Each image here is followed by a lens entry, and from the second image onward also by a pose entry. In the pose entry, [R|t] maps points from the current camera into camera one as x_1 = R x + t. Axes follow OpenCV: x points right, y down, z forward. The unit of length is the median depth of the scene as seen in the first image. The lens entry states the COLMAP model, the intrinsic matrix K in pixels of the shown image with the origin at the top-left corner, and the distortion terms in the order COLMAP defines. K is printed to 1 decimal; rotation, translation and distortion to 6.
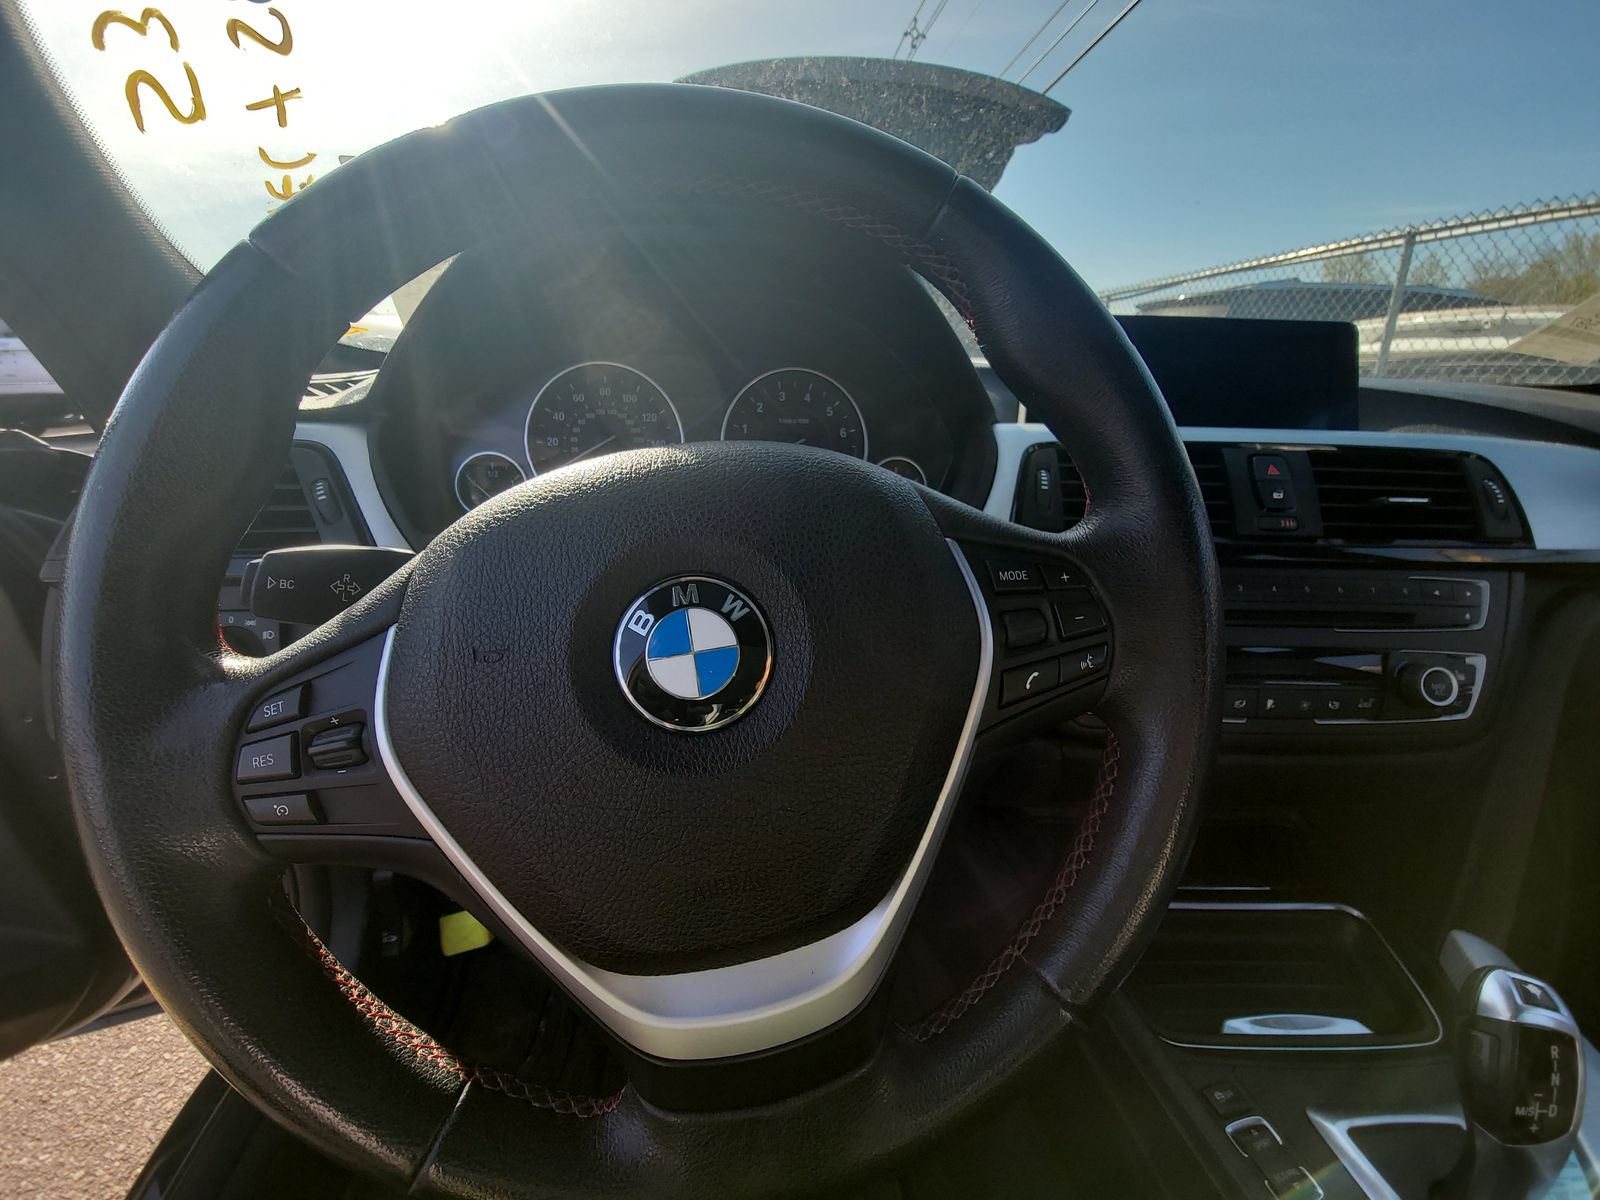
lens RADIAL K [[687.0, 0, 799.7], [0, 687.0, 621.3], [0, 0, 1]] dist [0.018855, -0.000279]
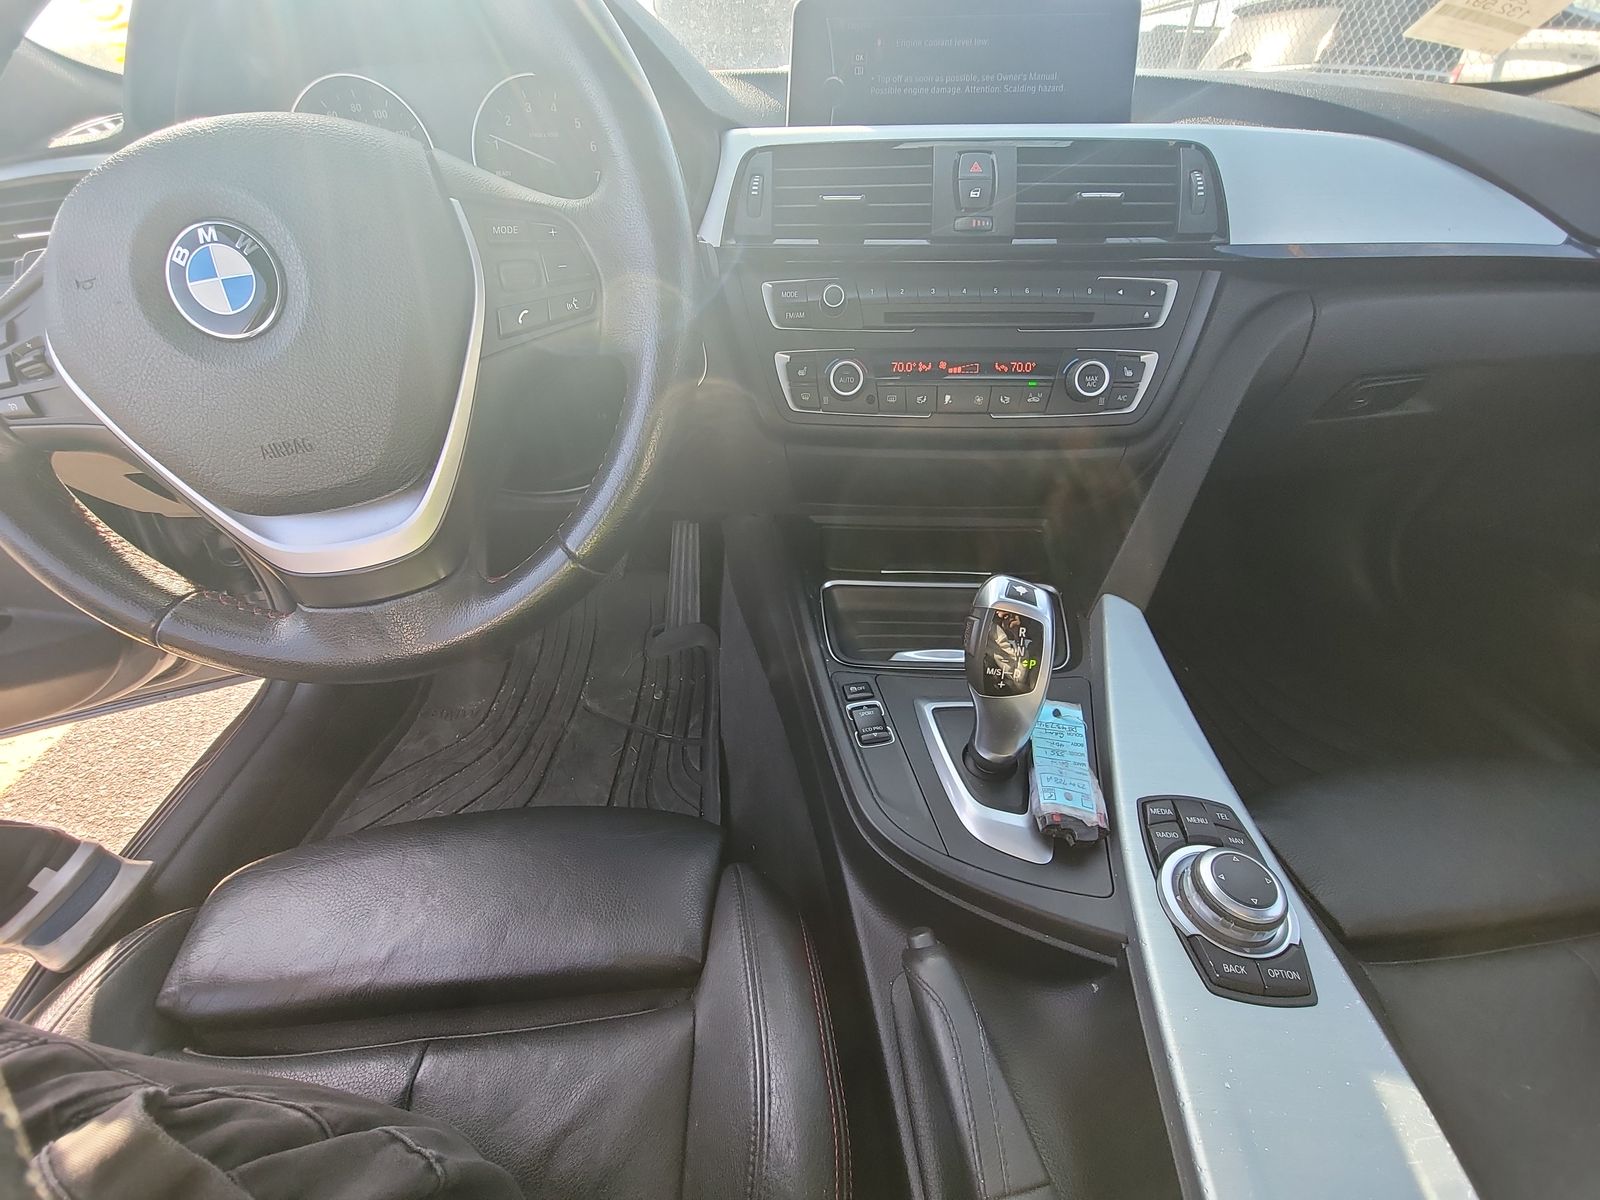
lens RADIAL K [[687.0, 0, 799.7], [0, 687.0, 621.3], [0, 0, 1]] dist [0.018855, -0.000279]
pose [[0.997507, 0.010081, -0.069842, 1.028964], [0.010078, 0.959245, 0.282396, 0.294643], [0.069842, -0.282395, 0.956752, -0.449230]]
